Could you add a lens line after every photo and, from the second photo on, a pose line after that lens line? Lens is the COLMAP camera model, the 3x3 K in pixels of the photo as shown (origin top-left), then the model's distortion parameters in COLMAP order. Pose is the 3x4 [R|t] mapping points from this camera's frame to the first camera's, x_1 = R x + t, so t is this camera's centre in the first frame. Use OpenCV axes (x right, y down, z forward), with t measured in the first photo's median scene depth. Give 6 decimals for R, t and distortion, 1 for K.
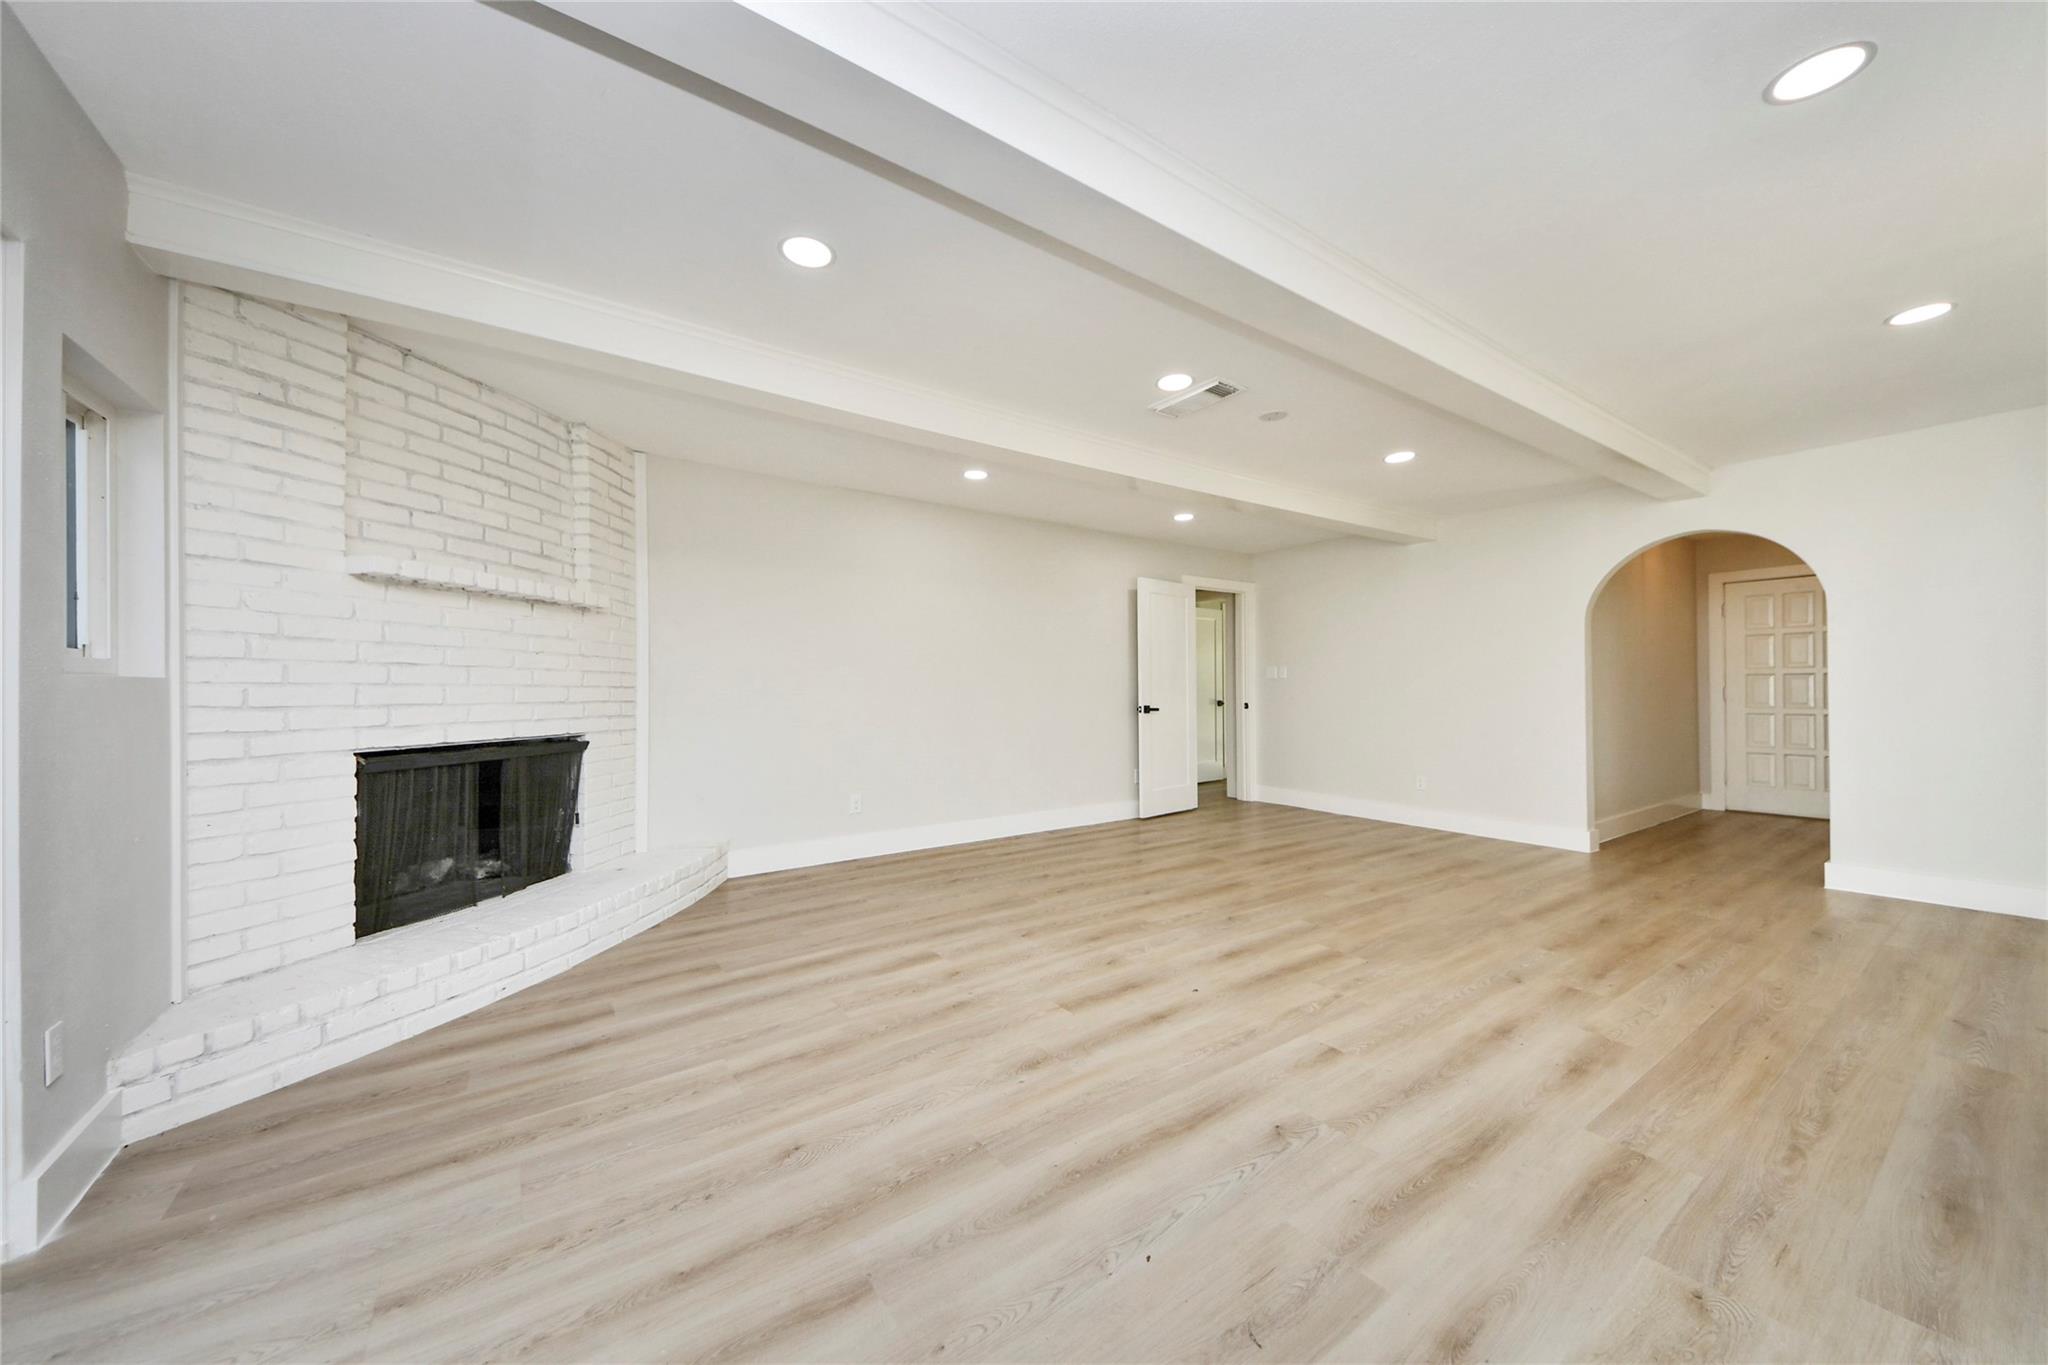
lens RADIAL K [[721.6, 0, 1023.7], [0, 721.6, 685.5], [0, 0, 1]] dist [0.050870, -0.019523]
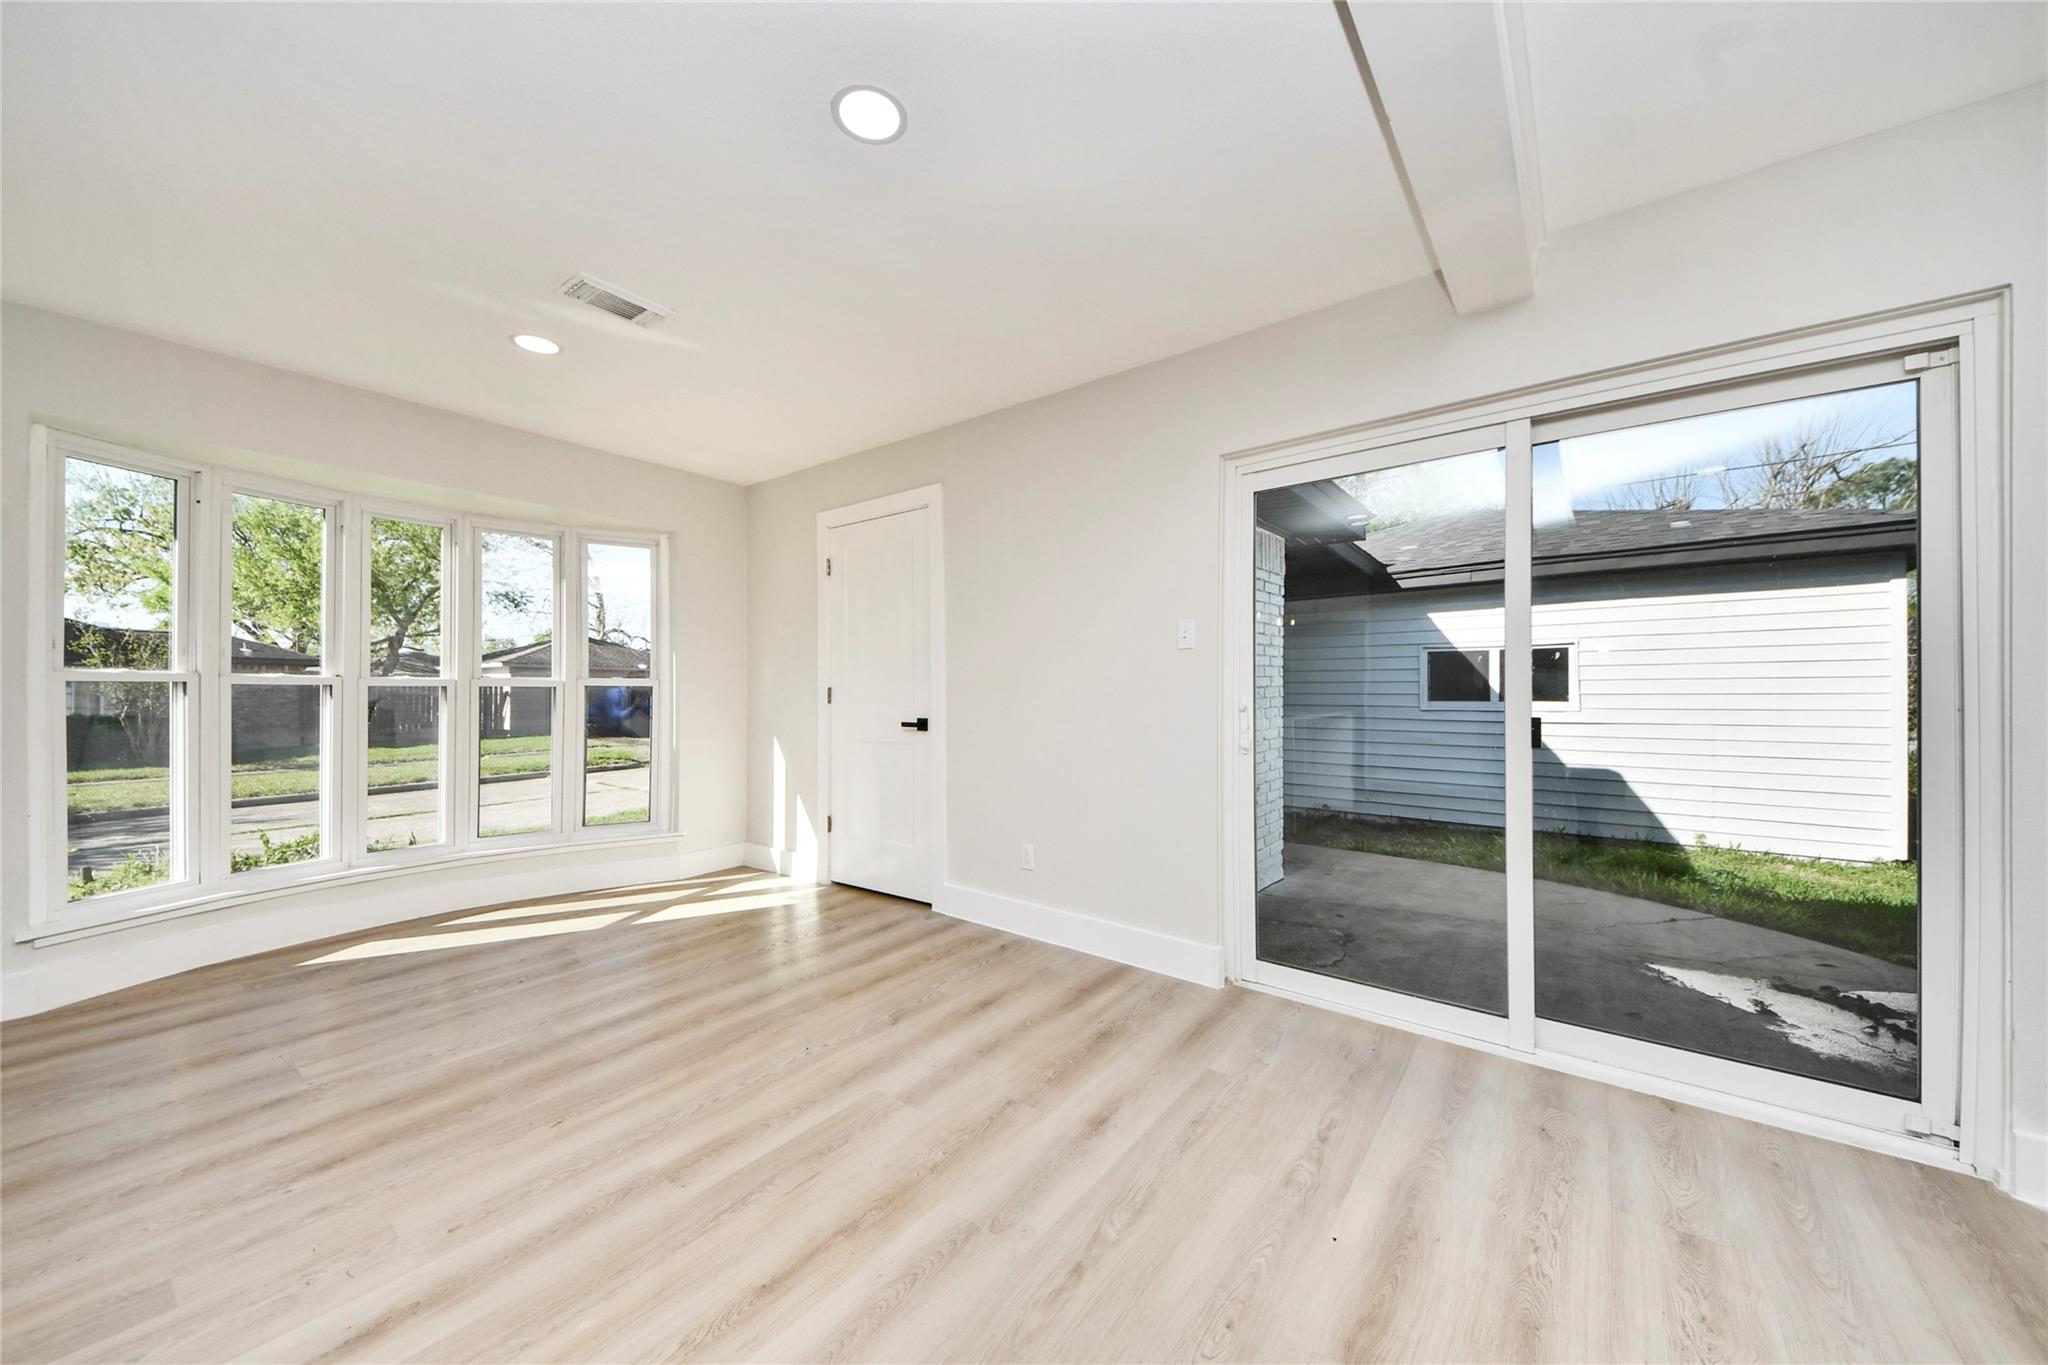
lens RADIAL K [[721.6, 0, 1023.7], [0, 721.6, 685.5], [0, 0, 1]] dist [0.050870, -0.019523]
pose [[-0.953416, 0.006419, -0.301592, 0.181981], [0.010393, 0.999879, -0.011572, 0.000966], [0.301481, -0.014167, -0.953367, 0.745621]]
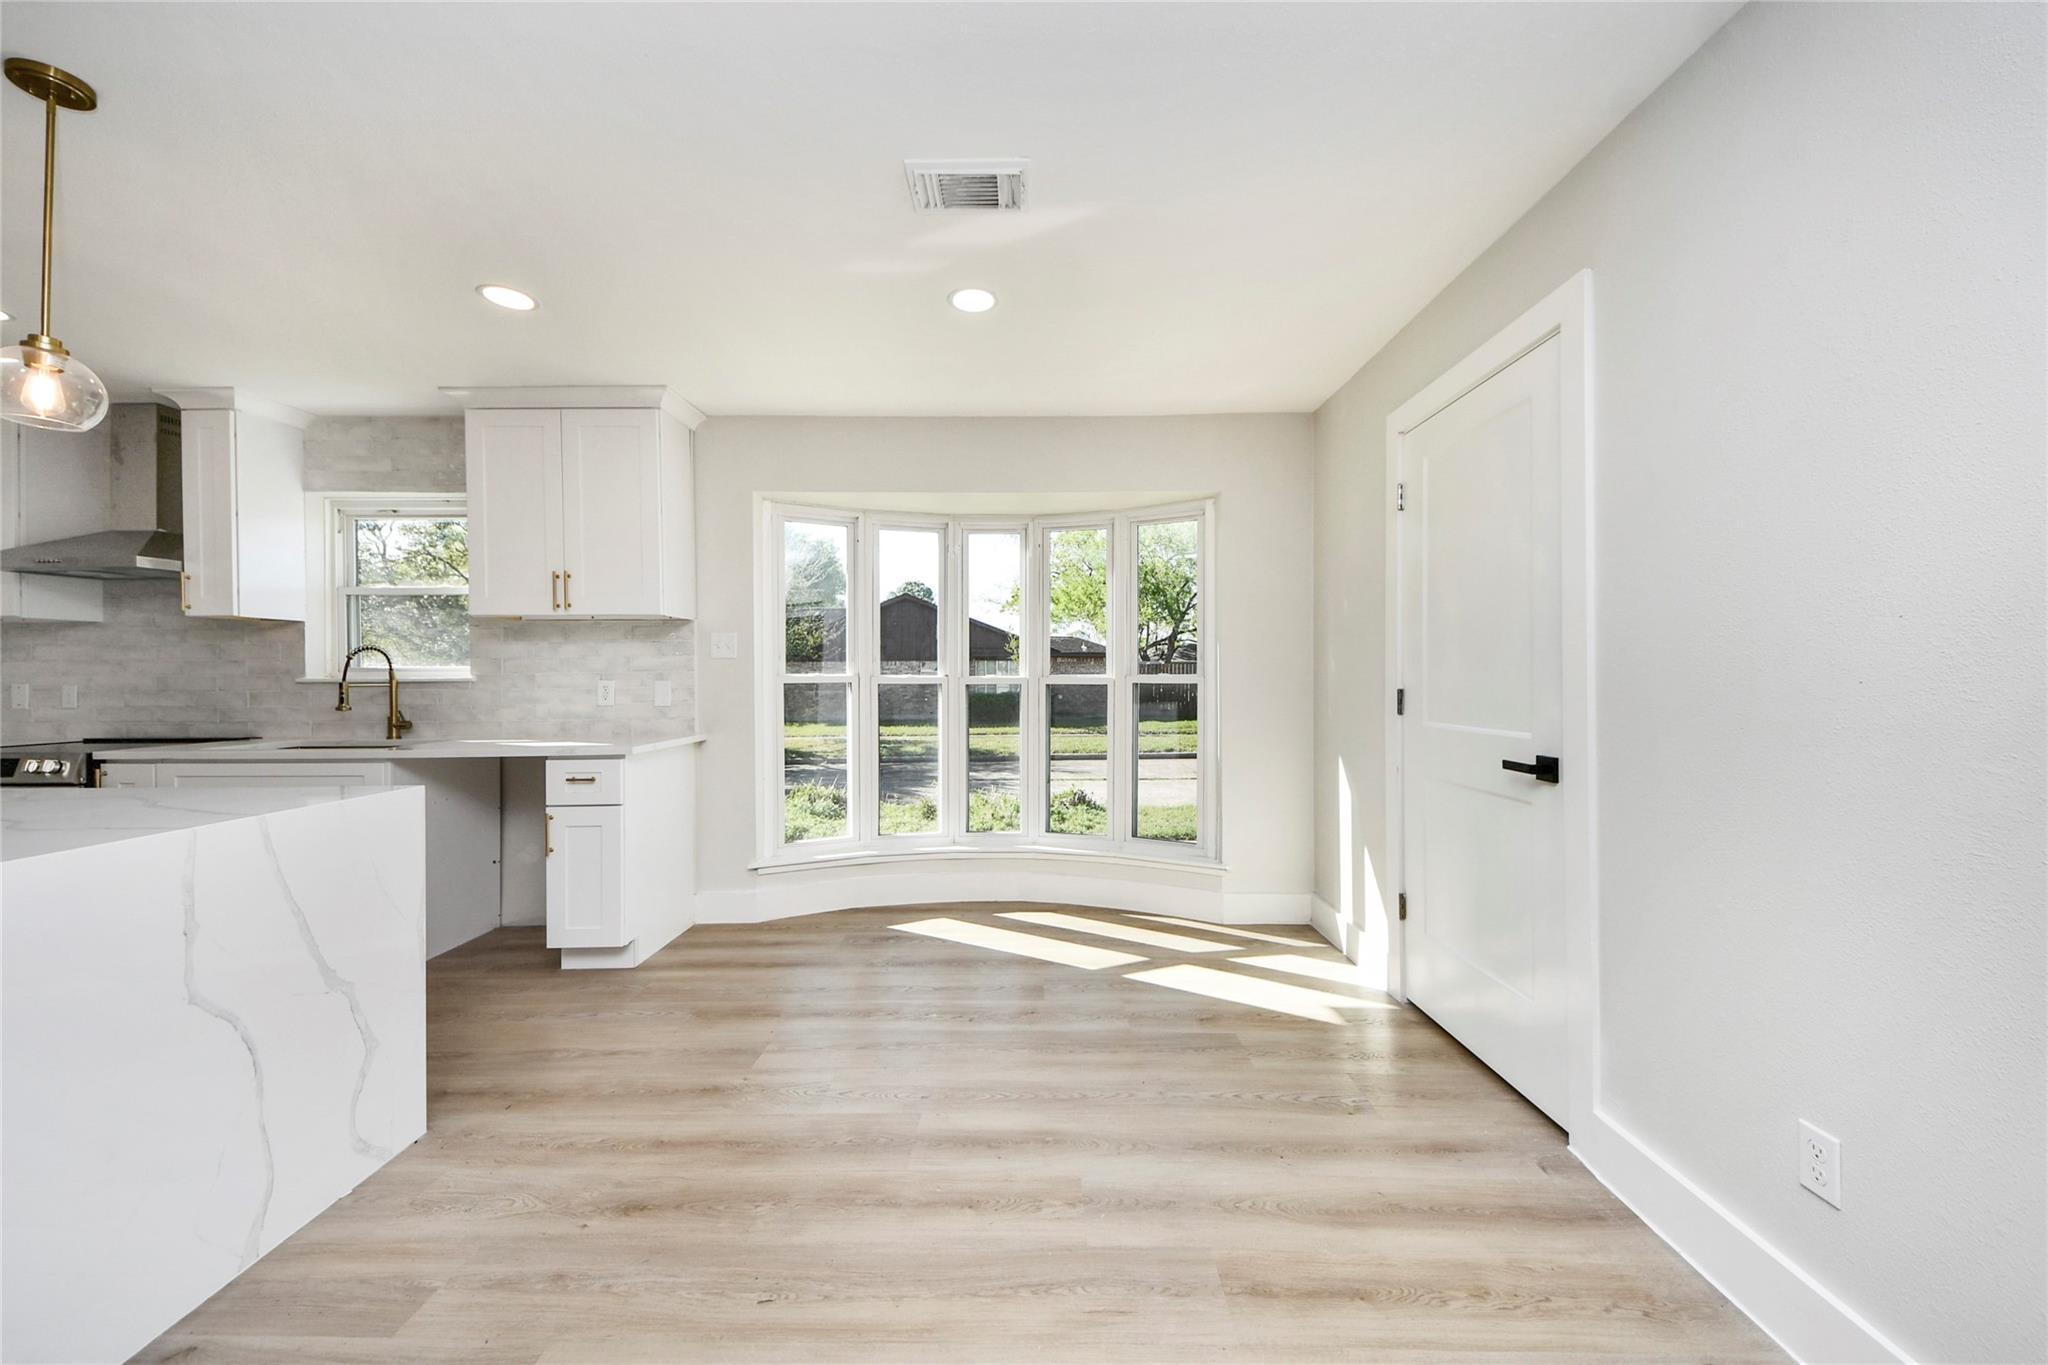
lens RADIAL K [[721.6, 0, 1023.7], [0, 721.6, 685.5], [0, 0, 1]] dist [0.050870, -0.019523]
pose [[-0.809524, 0.004271, 0.587071, -0.014642], [0.006074, 0.999981, 0.001101, -0.020987], [-0.587055, 0.004457, -0.809535, 0.310821]]
